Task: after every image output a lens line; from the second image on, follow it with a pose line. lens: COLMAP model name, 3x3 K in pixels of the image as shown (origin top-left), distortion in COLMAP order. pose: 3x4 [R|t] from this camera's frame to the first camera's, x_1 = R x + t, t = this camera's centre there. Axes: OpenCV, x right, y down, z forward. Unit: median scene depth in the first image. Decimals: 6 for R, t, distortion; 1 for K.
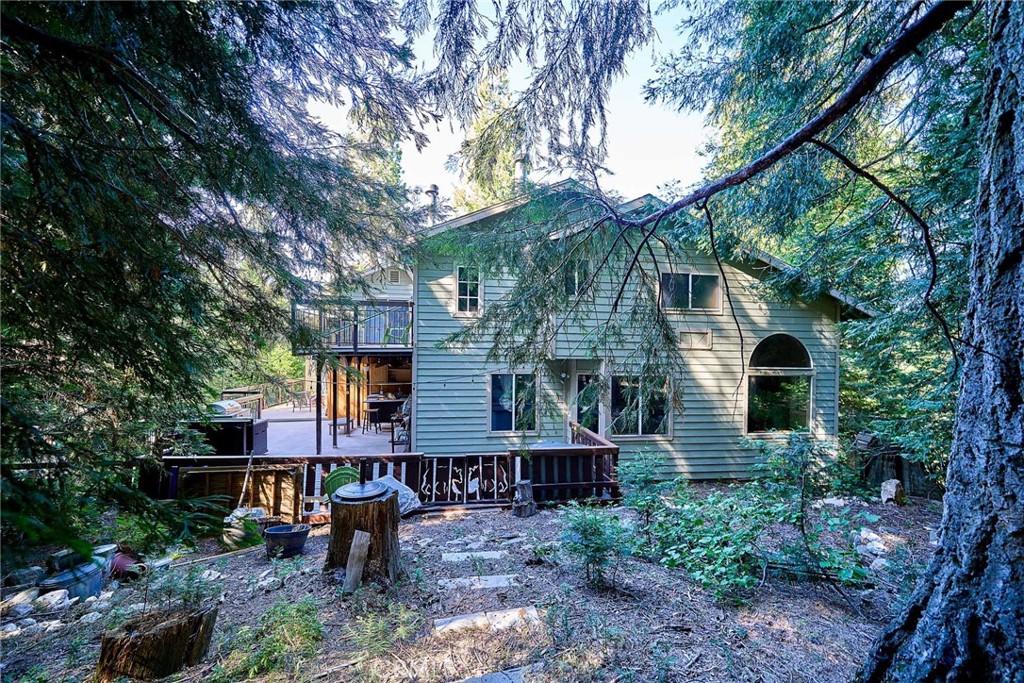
lens RADIAL K [[382.3, 0, 512.0], [0, 382.3, 341.5], [0, 0, 1]] dist [-0.000061, -0.000063]
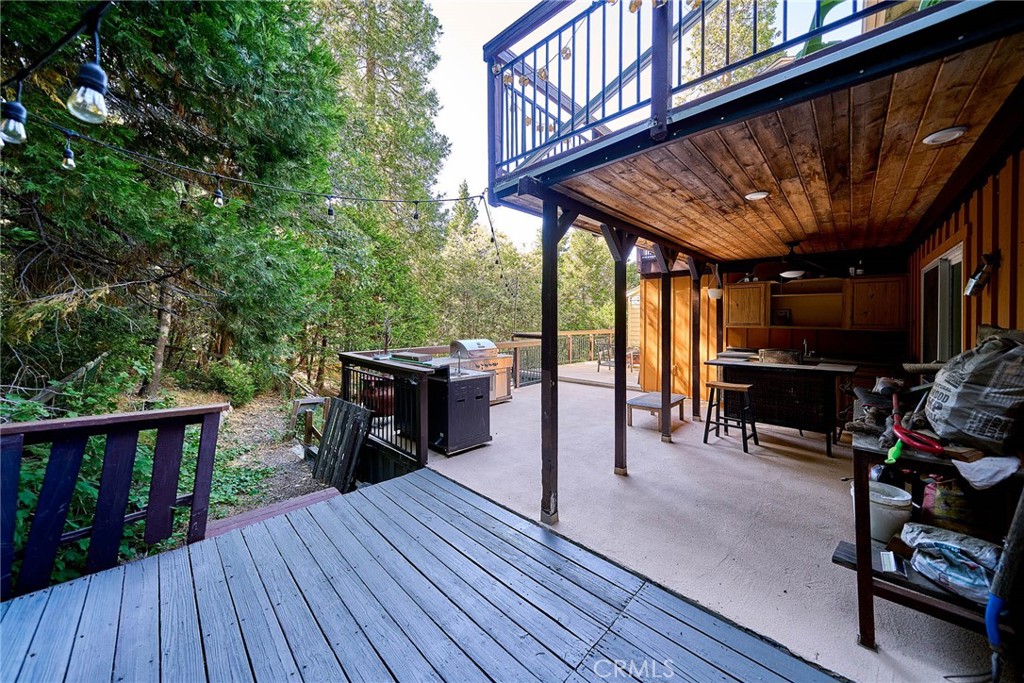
lens RADIAL K [[349.7, 0, 509.3], [0, 349.7, 322.6], [0, 0, 1]] dist [-0.000434, -0.000042]
pose [[0.624310, 0.001186, -0.781176, -0.413080], [0.011881, 0.999869, 0.011013, 0.197403], [0.781086, -0.016157, 0.624214, 1.086480]]
